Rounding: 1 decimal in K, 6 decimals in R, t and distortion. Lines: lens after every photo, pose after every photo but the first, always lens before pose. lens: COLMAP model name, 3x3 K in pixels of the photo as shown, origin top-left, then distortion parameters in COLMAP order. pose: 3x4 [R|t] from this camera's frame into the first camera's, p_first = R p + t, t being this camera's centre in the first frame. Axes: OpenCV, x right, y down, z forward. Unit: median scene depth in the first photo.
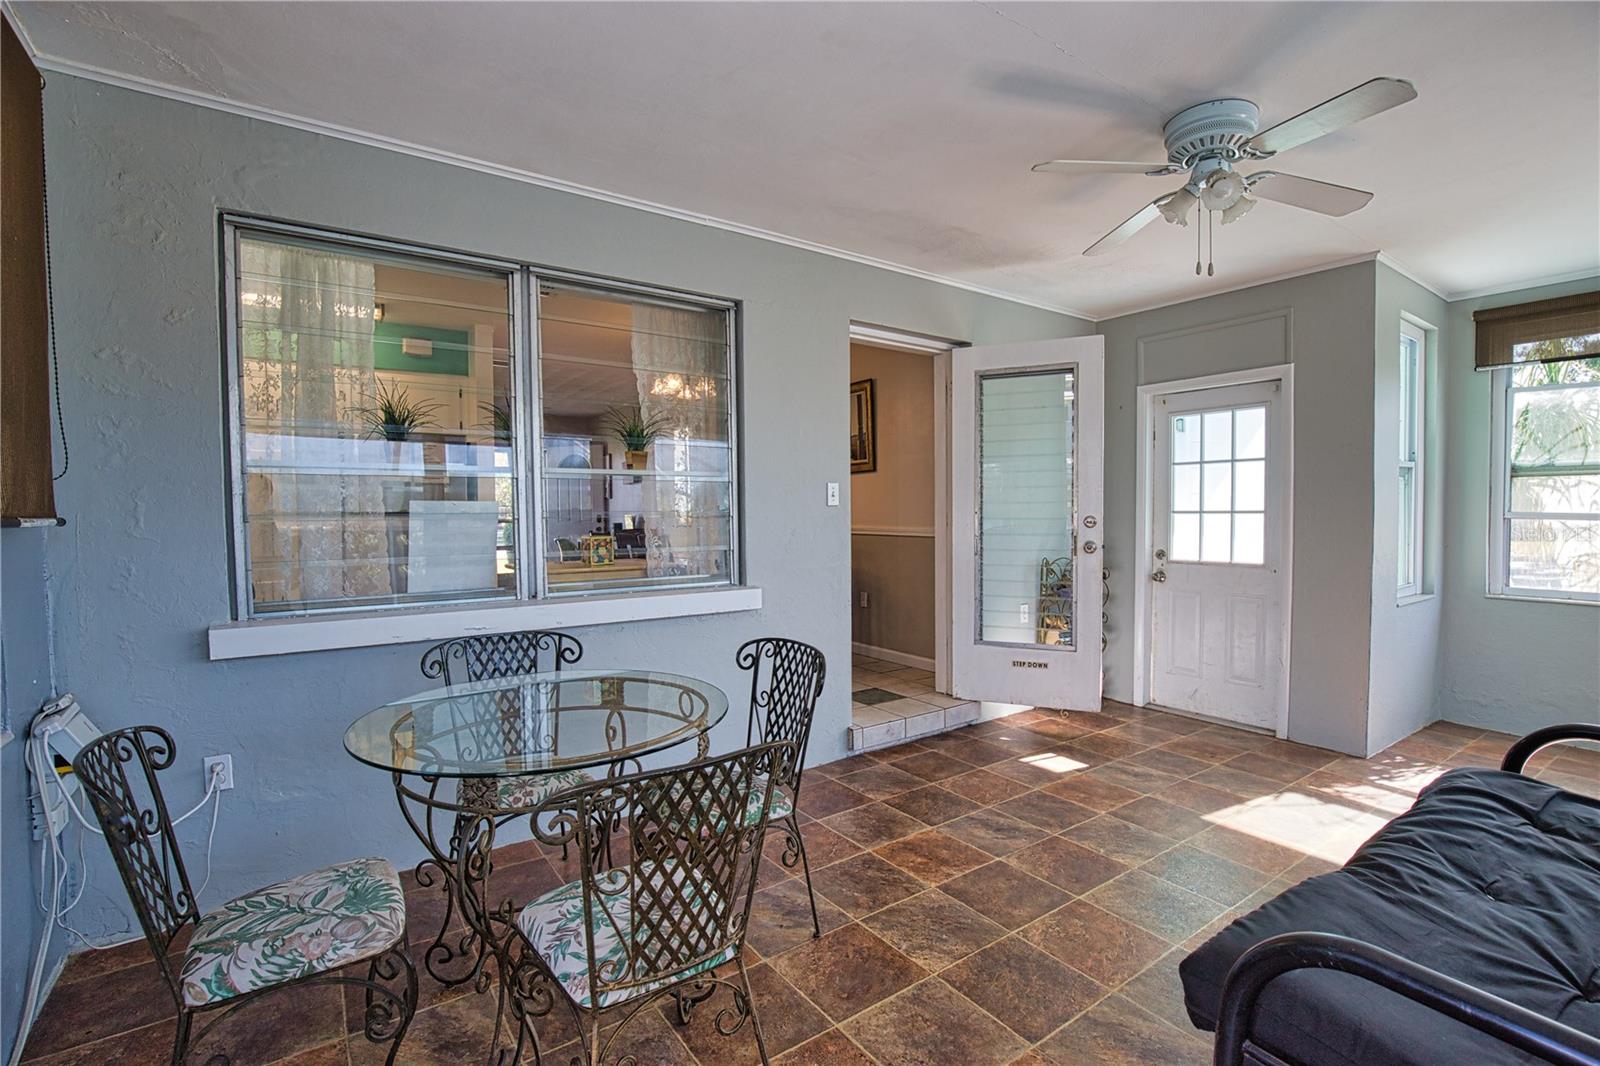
lens RADIAL K [[766.5, 0, 804.3], [0, 766.5, 505.8], [0, 0, 1]] dist [-0.000027, -0.000123]
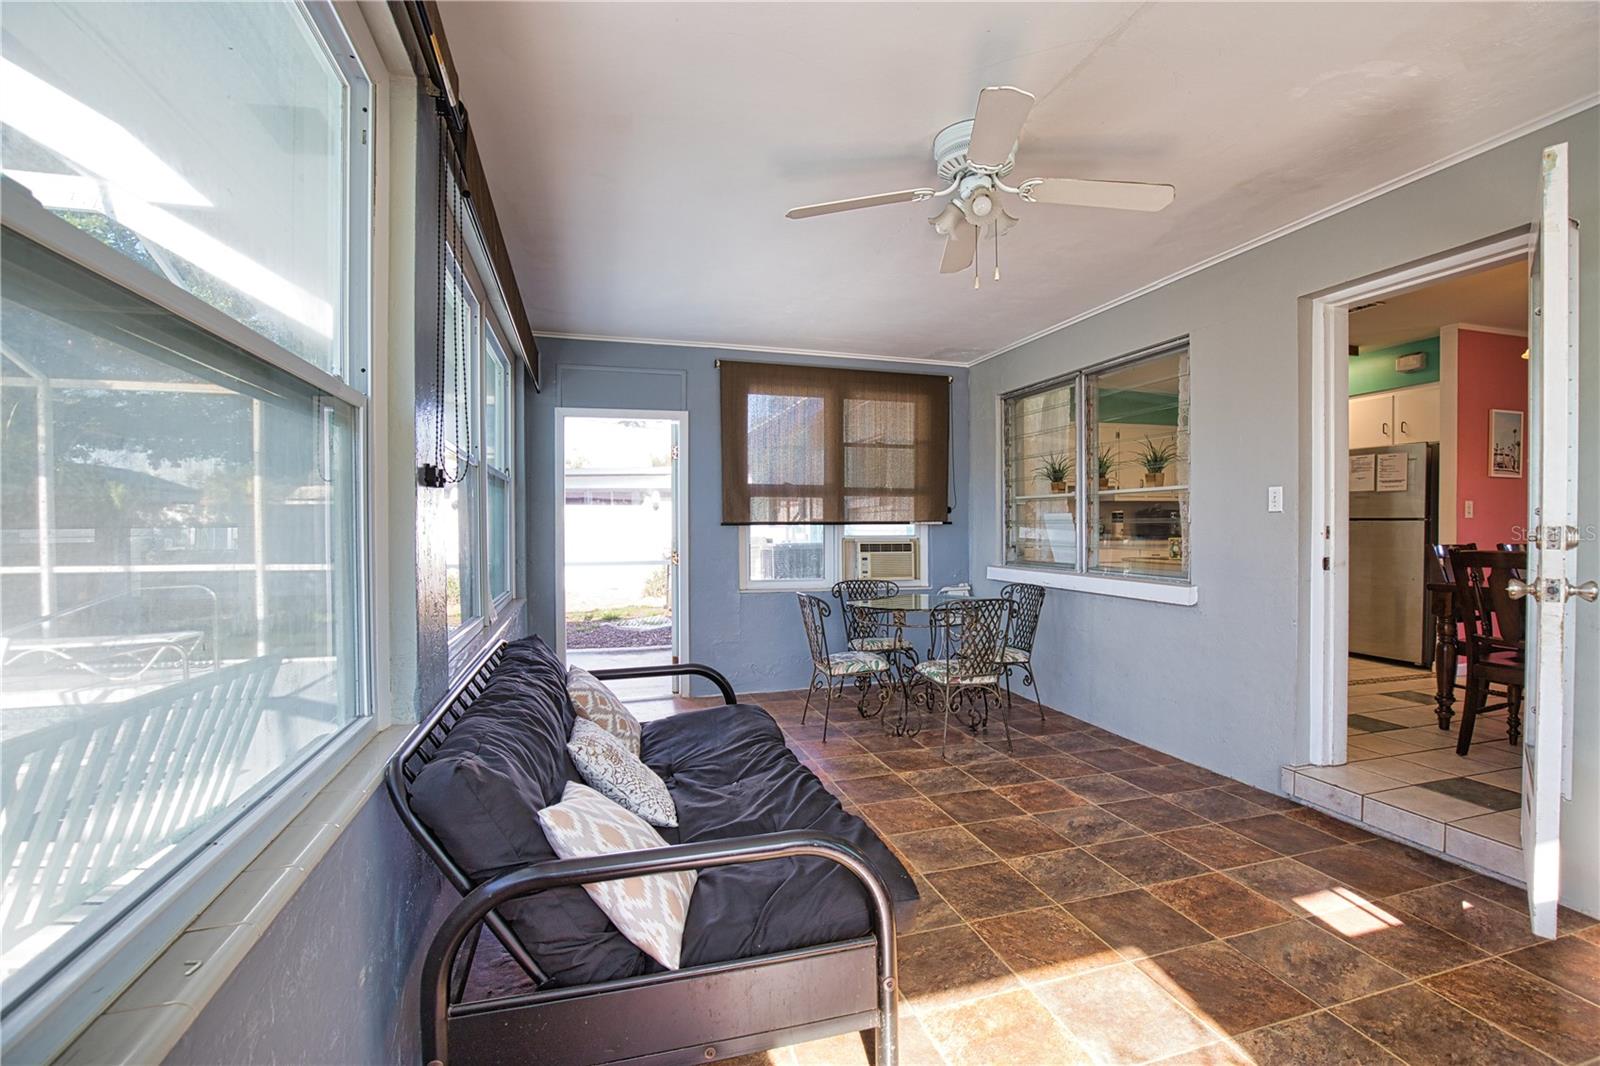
lens RADIAL K [[725.2, 0, 809.0], [0, 725.2, 531.1], [0, 0, 1]] dist [-0.024087, -0.000174]
pose [[-0.337597, 0.023129, -0.941006, 1.118830], [0.013229, 0.999716, 0.019826, -0.005495], [0.941198, -0.005756, -0.337807, 0.836702]]
